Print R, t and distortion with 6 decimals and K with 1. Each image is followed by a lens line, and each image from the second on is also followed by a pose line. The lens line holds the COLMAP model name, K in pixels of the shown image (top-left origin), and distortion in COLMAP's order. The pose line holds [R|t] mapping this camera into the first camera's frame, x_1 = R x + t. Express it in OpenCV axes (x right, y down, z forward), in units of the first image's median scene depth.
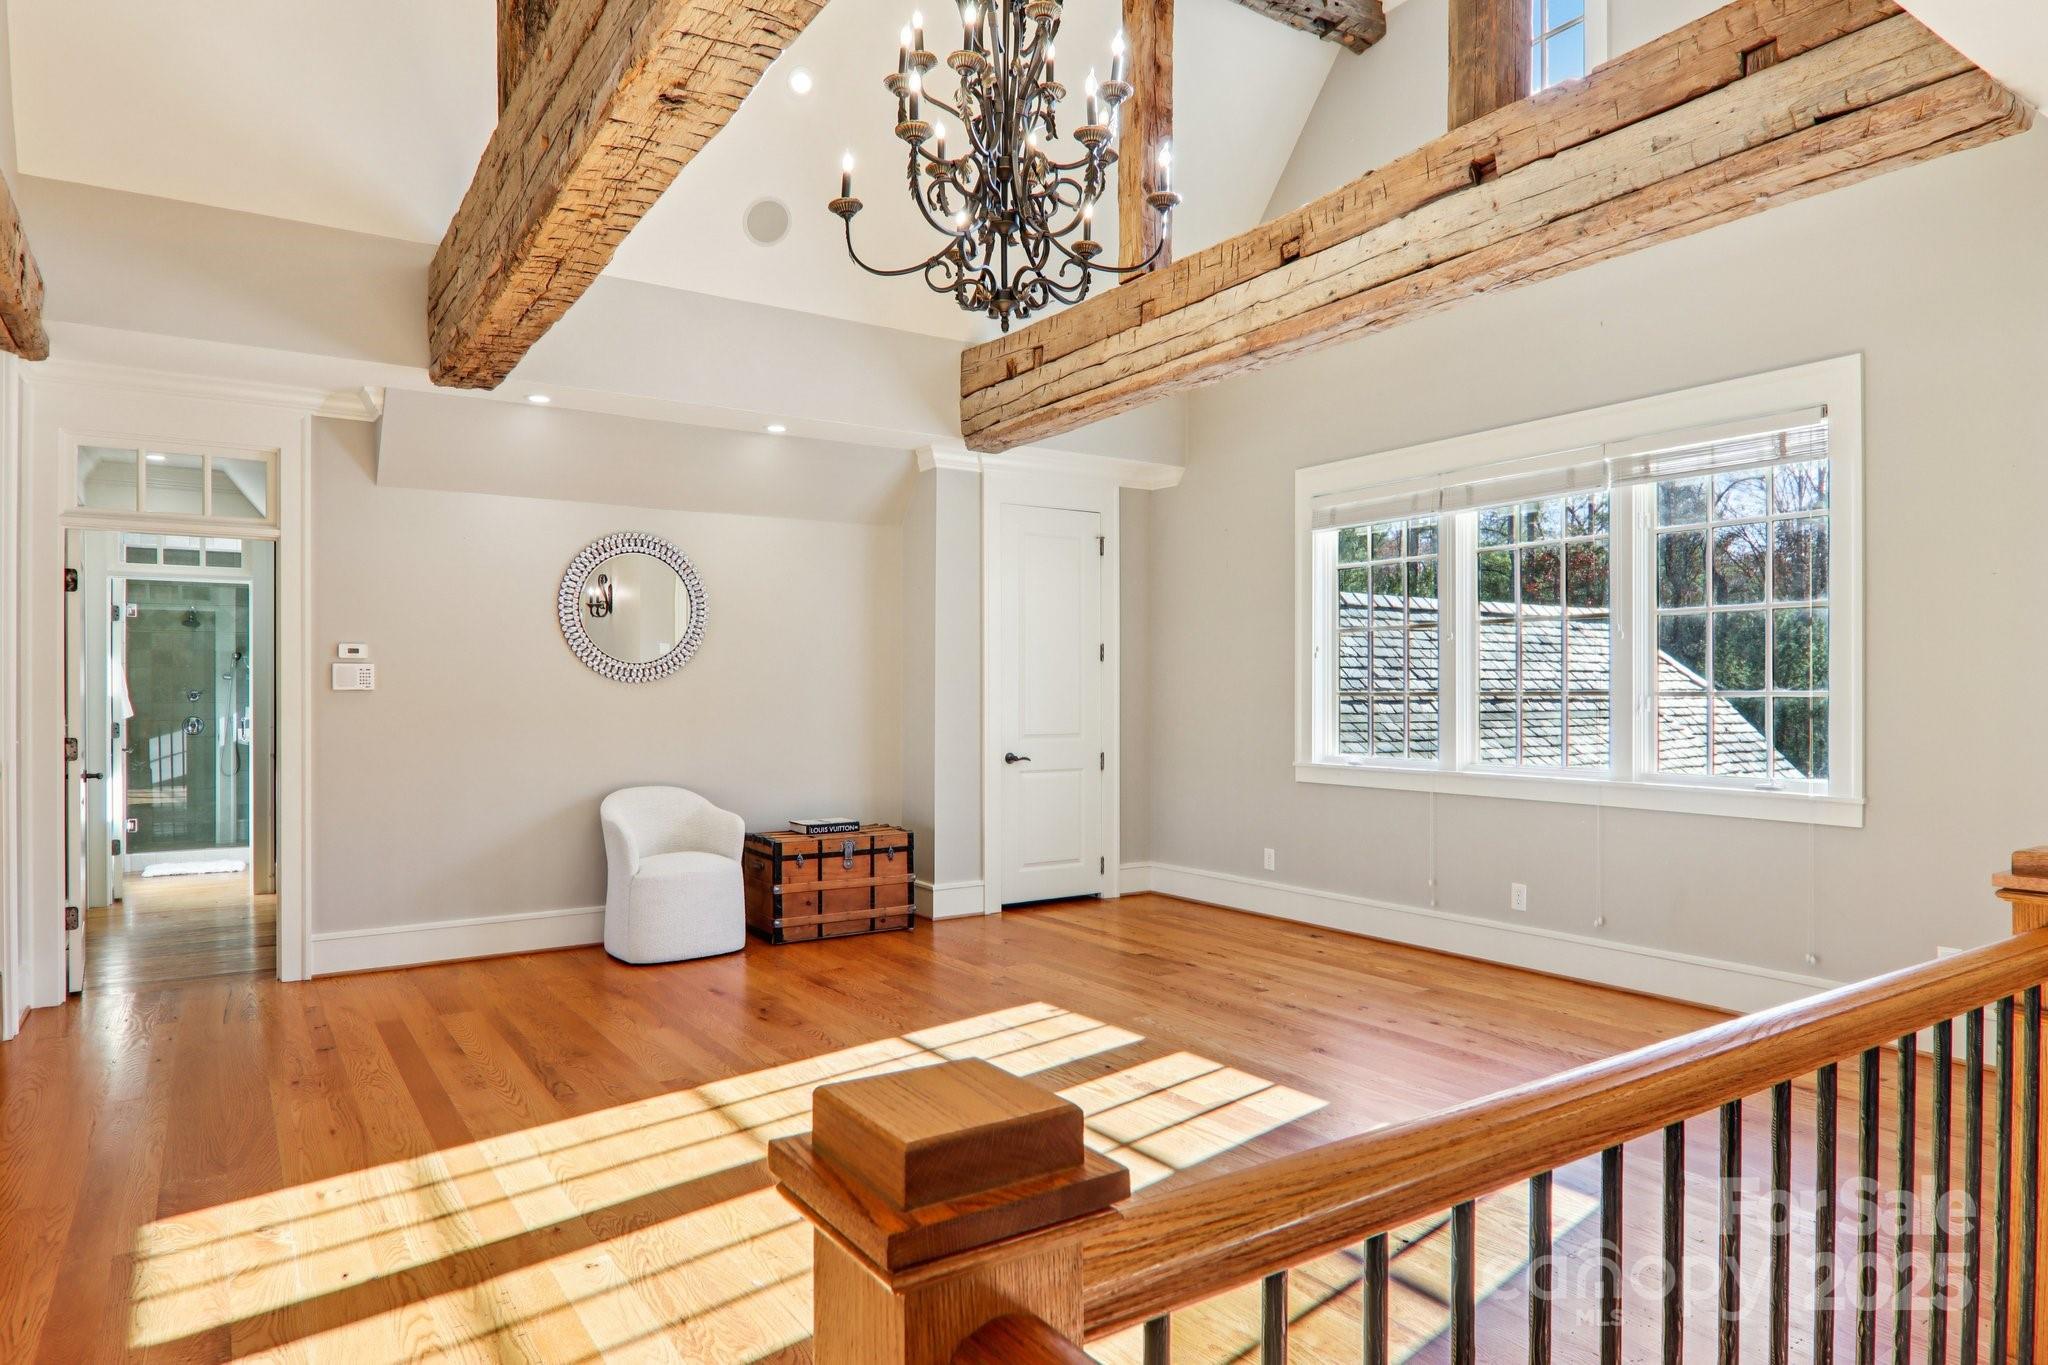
lens RADIAL K [[1236.6, 0, 1027.8], [0, 1236.6, 688.6], [0, 0, 1]] dist [-0.010523, -0.005149]
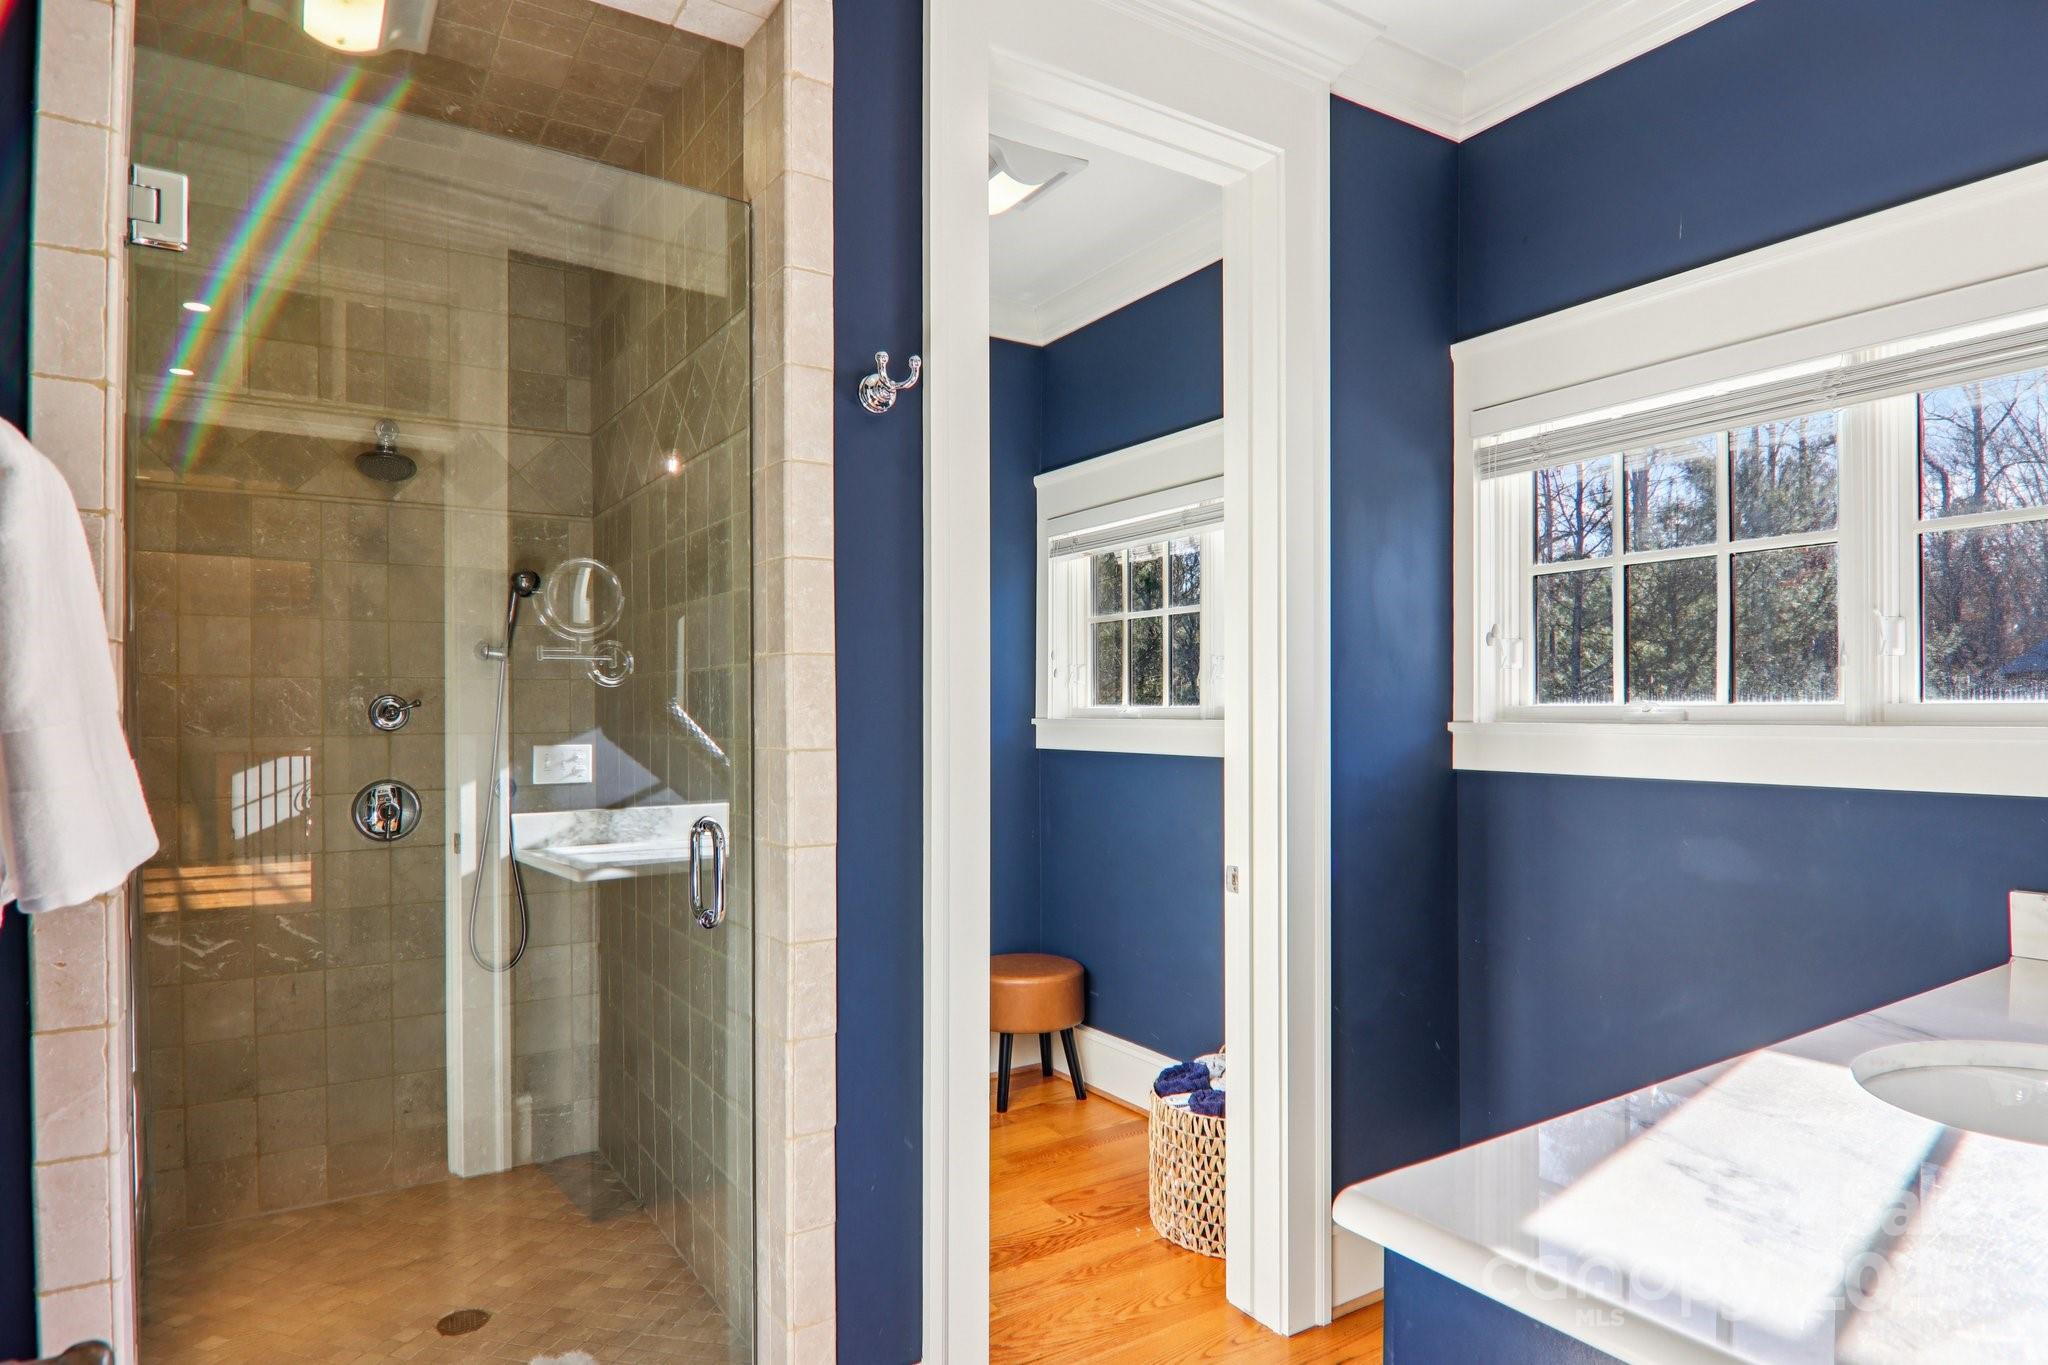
lens RADIAL K [[1157.1, 0, 1022.4], [0, 1157.1, 685.2], [0, 0, 1]] dist [-0.018672, -0.004328]
pose [[0.999880, 0.000199, -0.015487, -0.508699], [-0.000512, 0.999797, -0.020166, 0.004605], [0.015480, 0.020171, 0.999677, 0.707498]]
